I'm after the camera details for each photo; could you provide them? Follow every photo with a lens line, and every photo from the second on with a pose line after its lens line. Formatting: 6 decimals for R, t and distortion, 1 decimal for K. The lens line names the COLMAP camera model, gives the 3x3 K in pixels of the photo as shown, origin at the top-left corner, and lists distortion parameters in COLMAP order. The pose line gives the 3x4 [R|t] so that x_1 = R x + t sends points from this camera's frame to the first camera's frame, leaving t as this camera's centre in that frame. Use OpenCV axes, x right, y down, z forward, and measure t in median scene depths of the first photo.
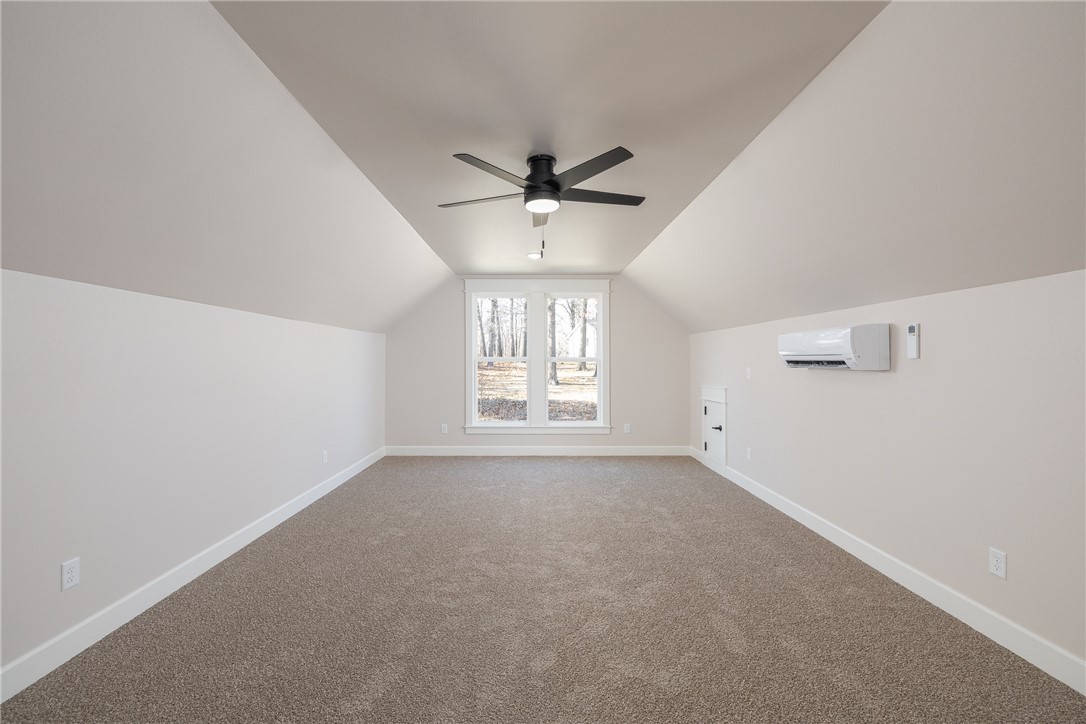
lens RADIAL K [[458.4, 0, 535.2], [0, 458.4, 360.4], [0, 0, 1]] dist [0.002246, 0.000163]
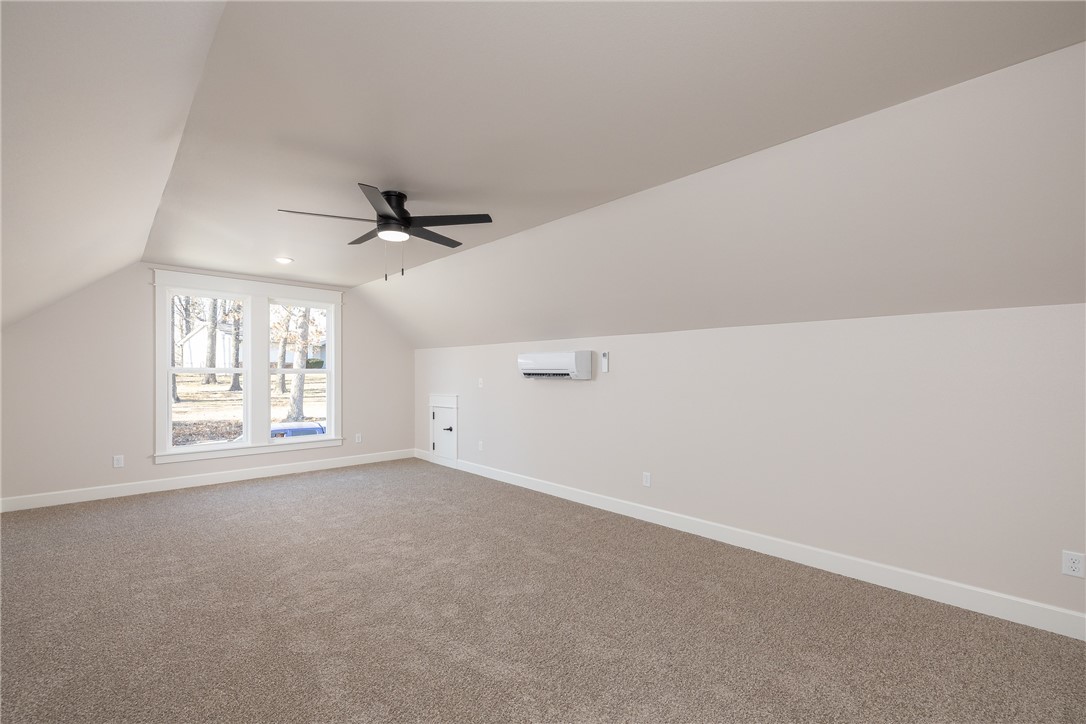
lens RADIAL K [[458.4, 0, 535.2], [0, 458.4, 360.4], [0, 0, 1]] dist [0.002246, 0.000163]
pose [[0.733651, 0.022286, 0.679161, -0.306560], [-0.004513, 0.999600, -0.027926, 0.000581], [-0.679511, 0.017423, 0.733458, -0.044384]]
